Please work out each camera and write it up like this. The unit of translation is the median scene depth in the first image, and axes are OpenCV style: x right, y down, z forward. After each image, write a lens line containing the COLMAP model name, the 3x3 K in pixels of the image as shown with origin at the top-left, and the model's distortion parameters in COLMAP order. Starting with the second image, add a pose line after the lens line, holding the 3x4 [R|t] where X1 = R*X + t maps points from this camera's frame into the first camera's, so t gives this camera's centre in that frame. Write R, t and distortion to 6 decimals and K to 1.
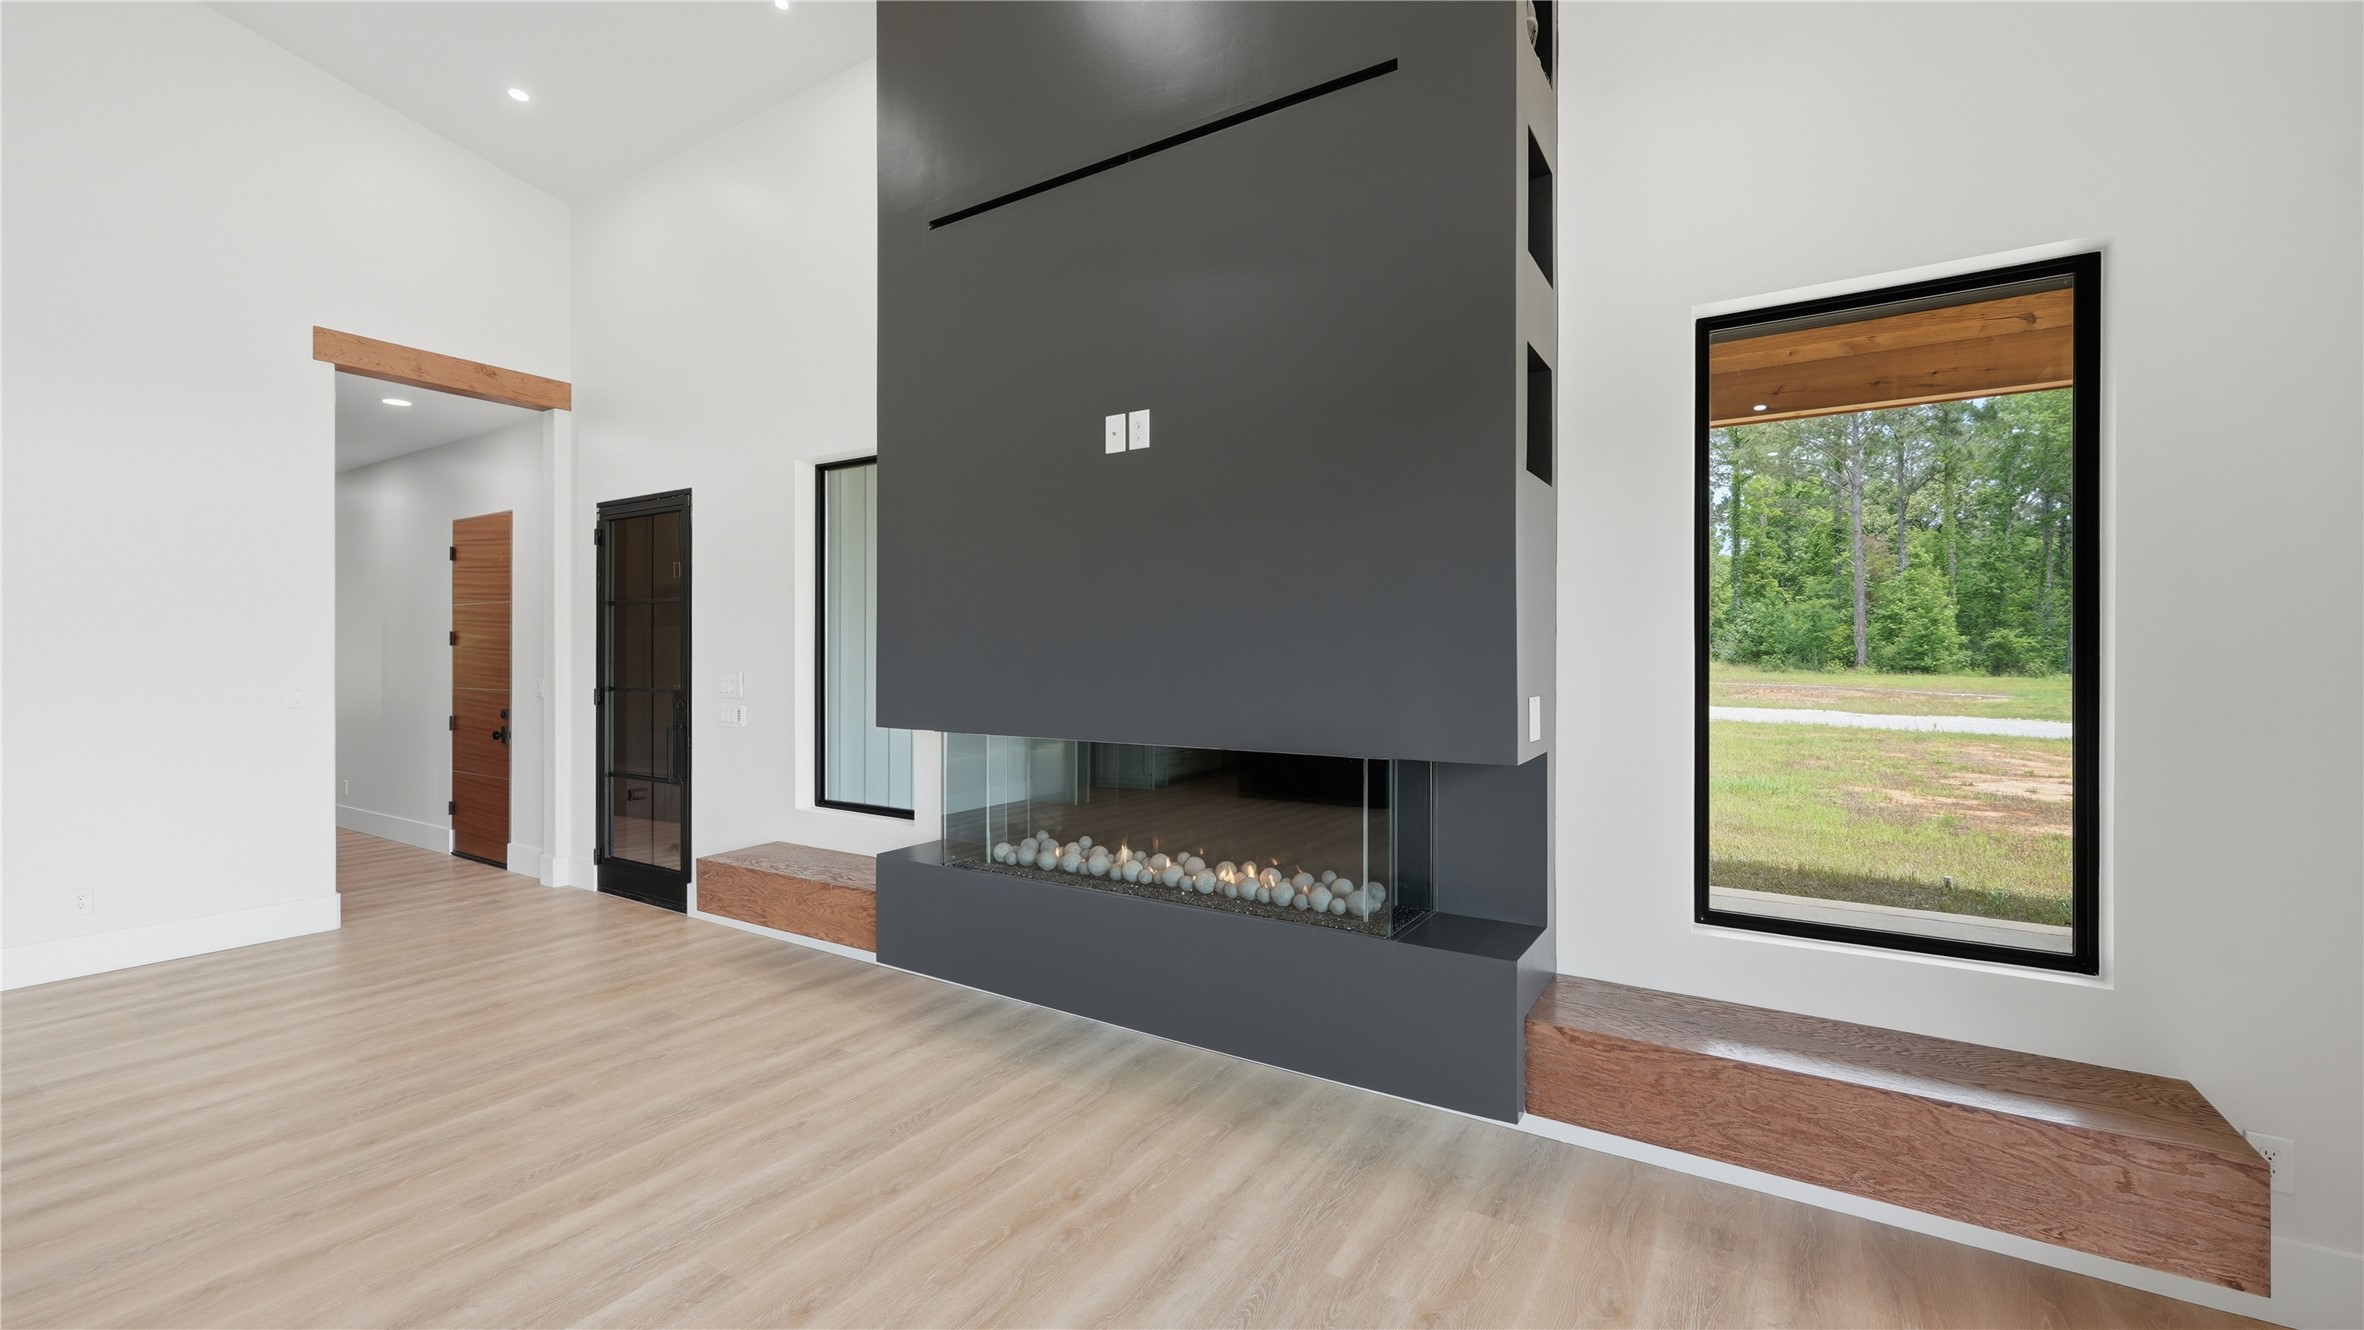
lens RADIAL K [[957.3, 0, 1194.2], [0, 957.3, 660.8], [0, 0, 1]] dist [0.000094, 0.000044]
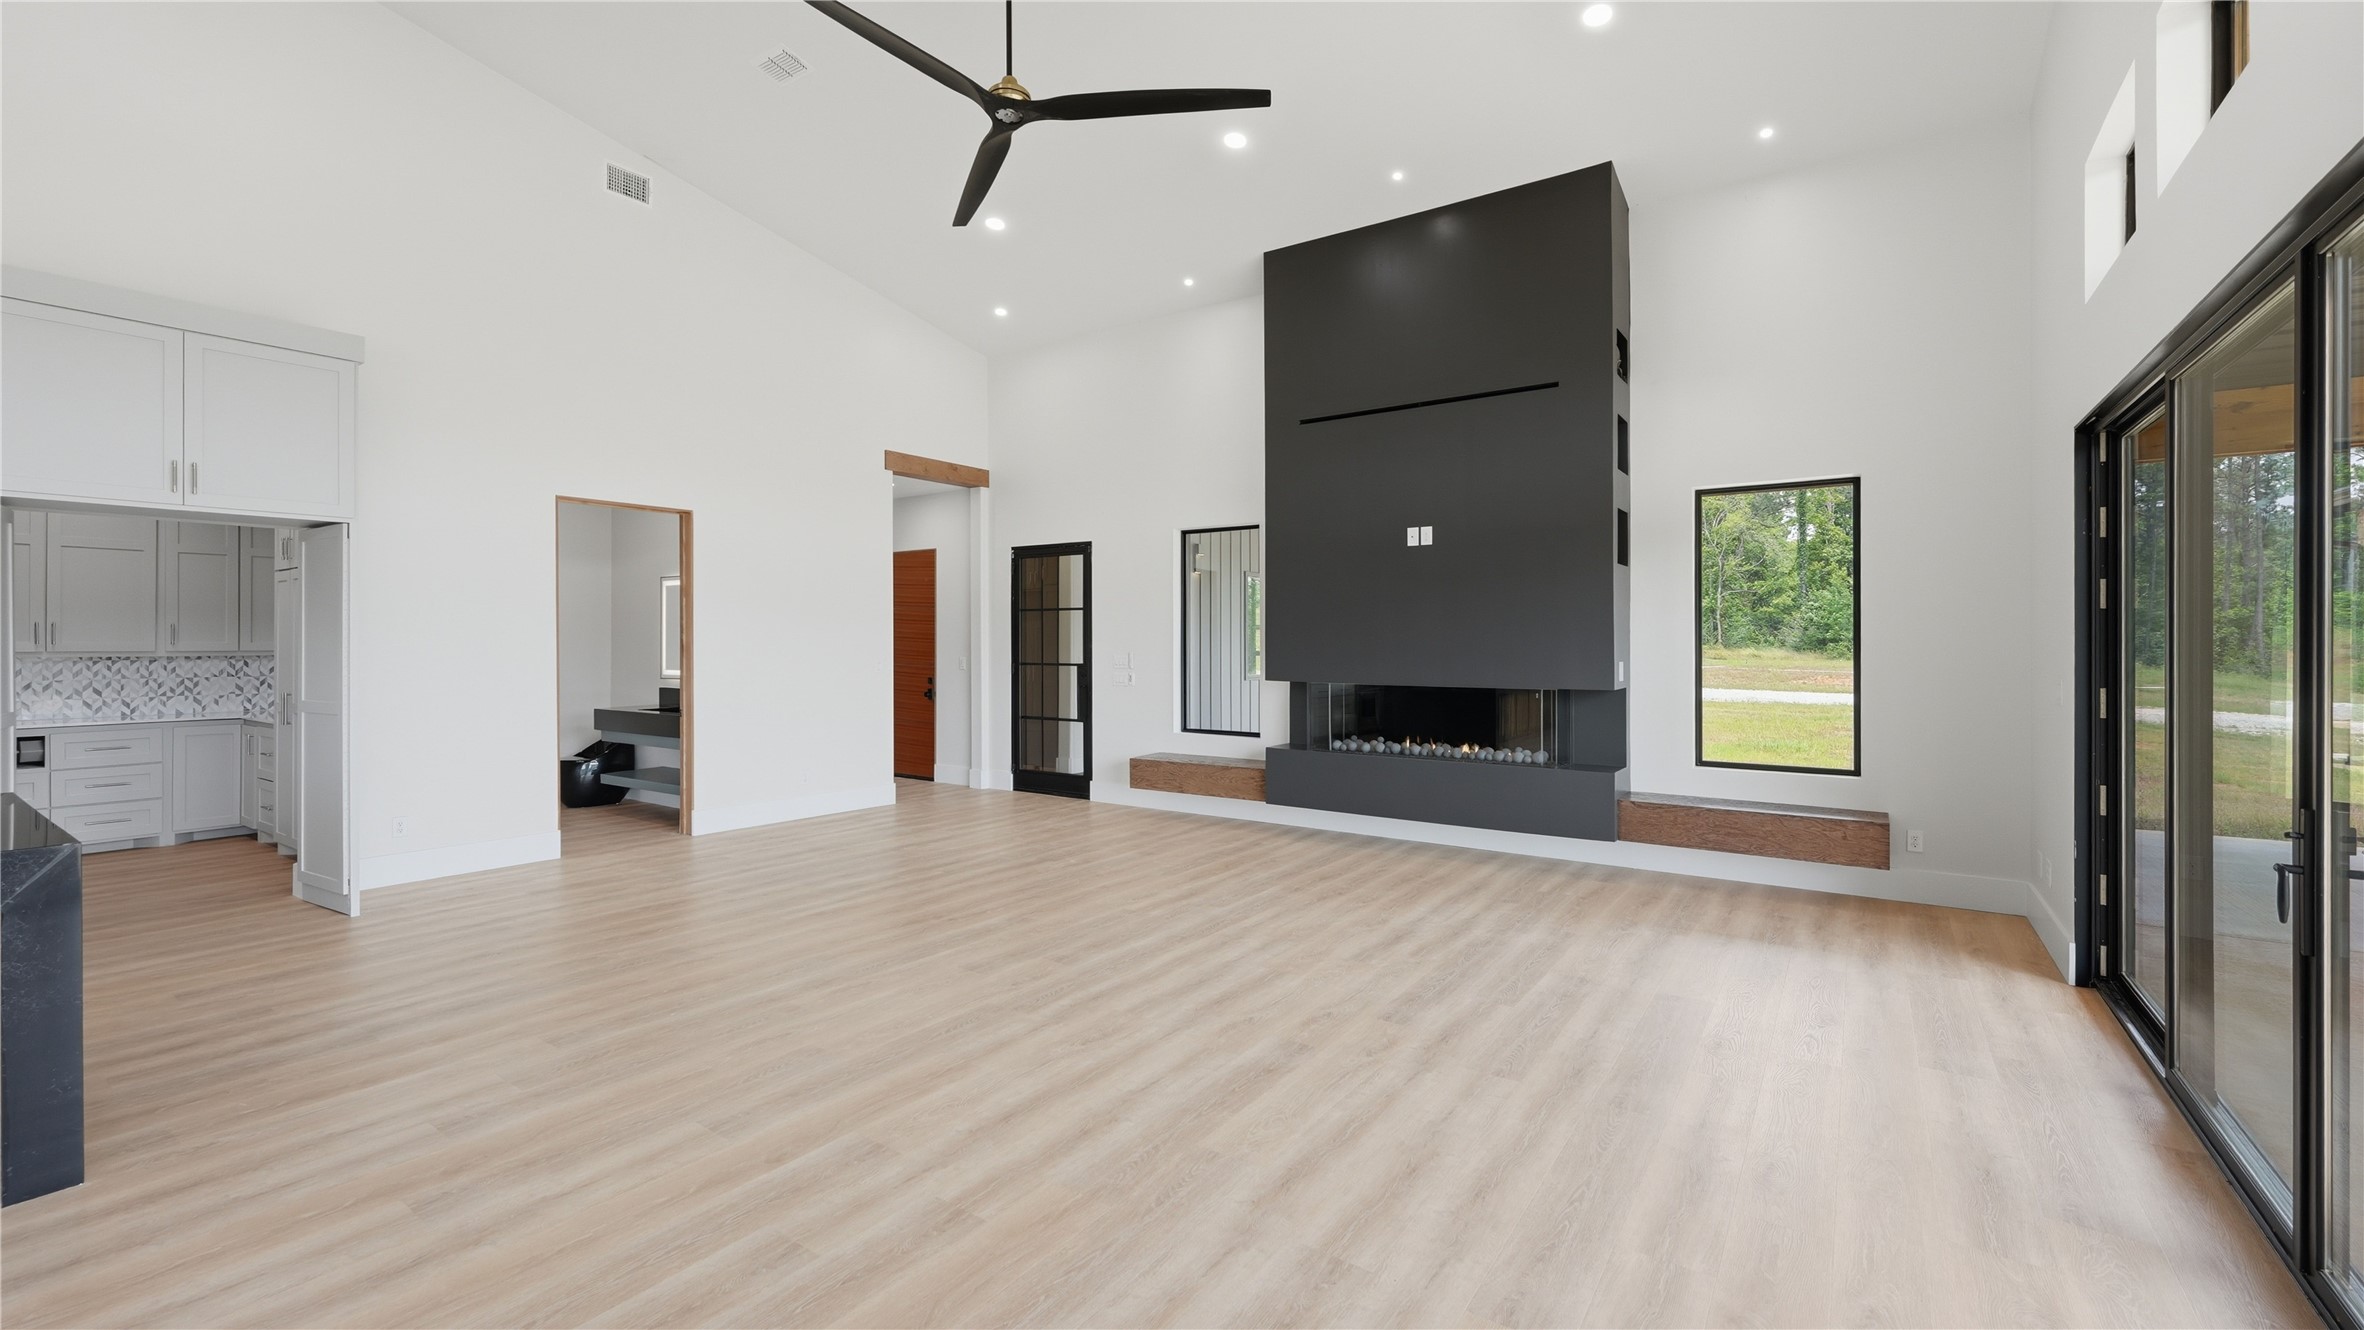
lens RADIAL K [[971.3, 0, 1194.2], [0, 971.3, 638.5], [0, 0, 1]] dist [-0.000349, -0.000011]
pose [[0.998782, 0.000773, -0.049330, -0.288608], [-0.001229, 0.999957, -0.009227, 0.002703], [0.049321, 0.009277, 0.998740, -0.719493]]
